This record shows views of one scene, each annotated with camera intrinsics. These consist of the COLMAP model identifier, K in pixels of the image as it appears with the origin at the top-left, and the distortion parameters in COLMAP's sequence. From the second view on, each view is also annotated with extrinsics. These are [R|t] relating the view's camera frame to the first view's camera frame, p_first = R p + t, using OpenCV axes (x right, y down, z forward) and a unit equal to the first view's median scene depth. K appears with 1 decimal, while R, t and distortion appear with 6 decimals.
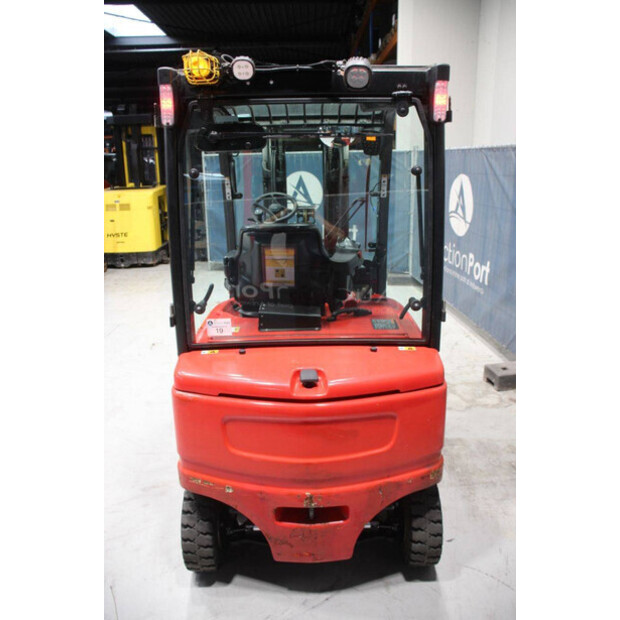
lens RADIAL K [[508.7, 0, 310.0], [0, 508.7, 310.0], [0, 0, 1]] dist [-0.169664, 0.149684]
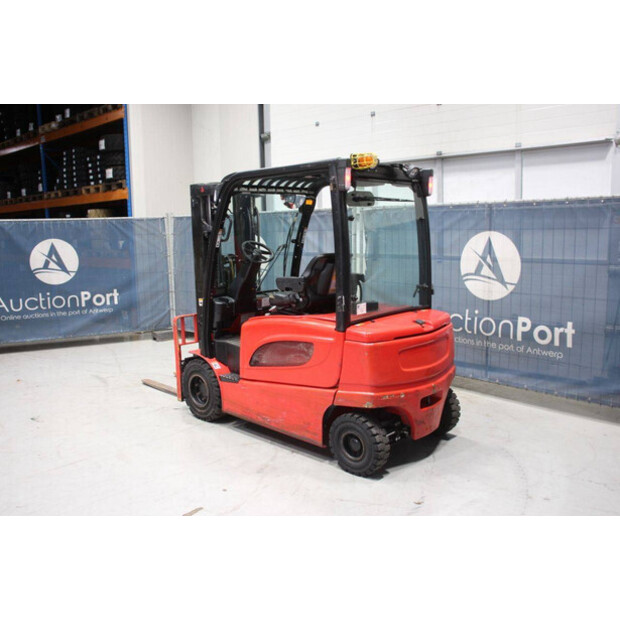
lens RADIAL K [[563.6, 0, 310.0], [0, 563.6, 310.0], [0, 0, 1]] dist [-0.102087, 0.007956]
pose [[0.692191, -0.098860, 0.714911, -1.672025], [0.213275, 0.974353, -0.071760, 0.141484], [-0.689482, 0.202144, 0.695523, -0.172069]]
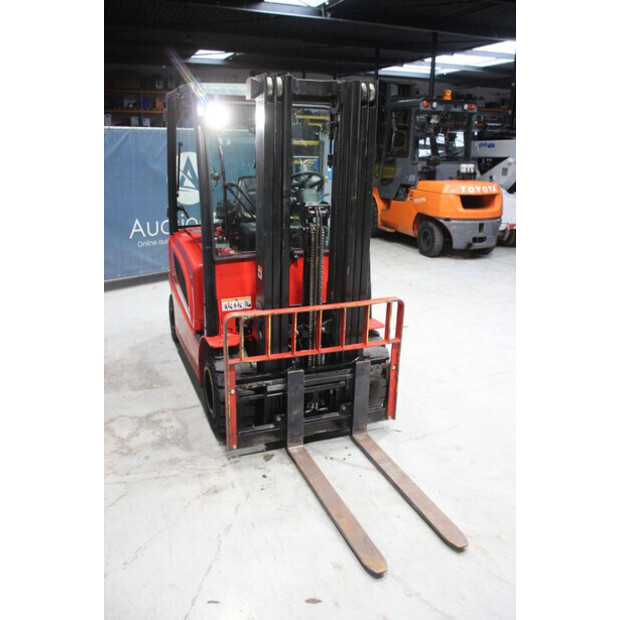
lens RADIAL K [[548.3, 0, 310.0], [0, 548.3, 310.0], [0, 0, 1]] dist [-0.119761, 0.091300]
pose [[-0.931831, 0.108064, -0.346430, 0.549970], [-0.106012, 0.831929, 0.544661, -0.961363], [0.347064, 0.544257, -0.763761, 3.210845]]
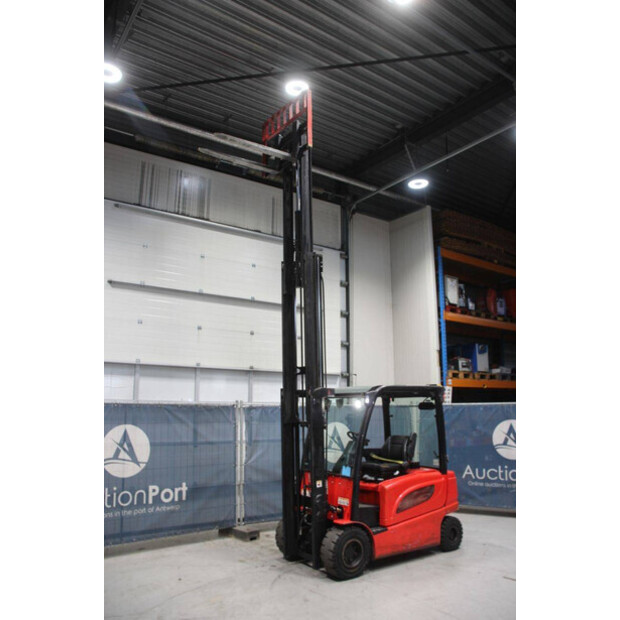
lens RADIAL K [[508.7, 0, 310.0], [0, 508.7, 310.0], [0, 0, 1]] dist [-0.169664, 0.149684]
pose [[-0.577210, 0.174049, 0.797832, -2.499974], [0.245210, 0.968875, -0.033960, -1.031606], [-0.778910, 0.176035, -0.601923, 3.488970]]
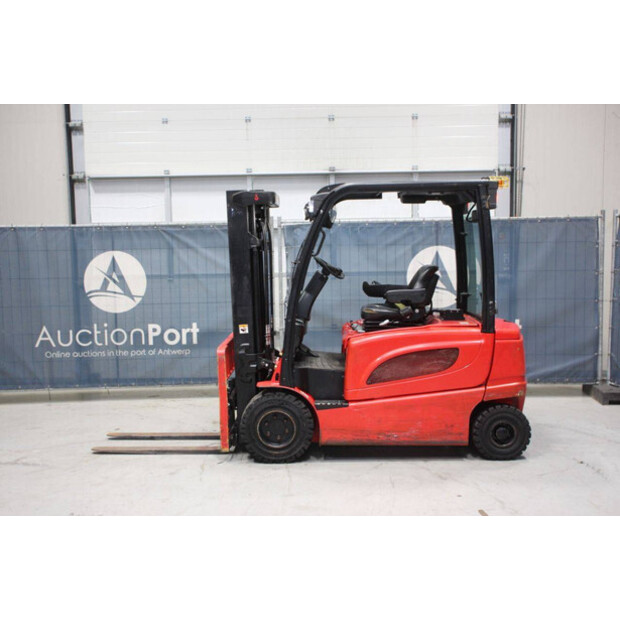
lens RADIAL K [[709.2, 0, 310.0], [0, 709.2, 310.0], [0, 0, 1]] dist [-0.022206, 0.006183]
pose [[0.023953, -0.078858, 0.996598, -2.914830], [0.301791, 0.950947, 0.067992, -0.364709], [-0.953073, 0.299135, 0.046577, 1.563971]]
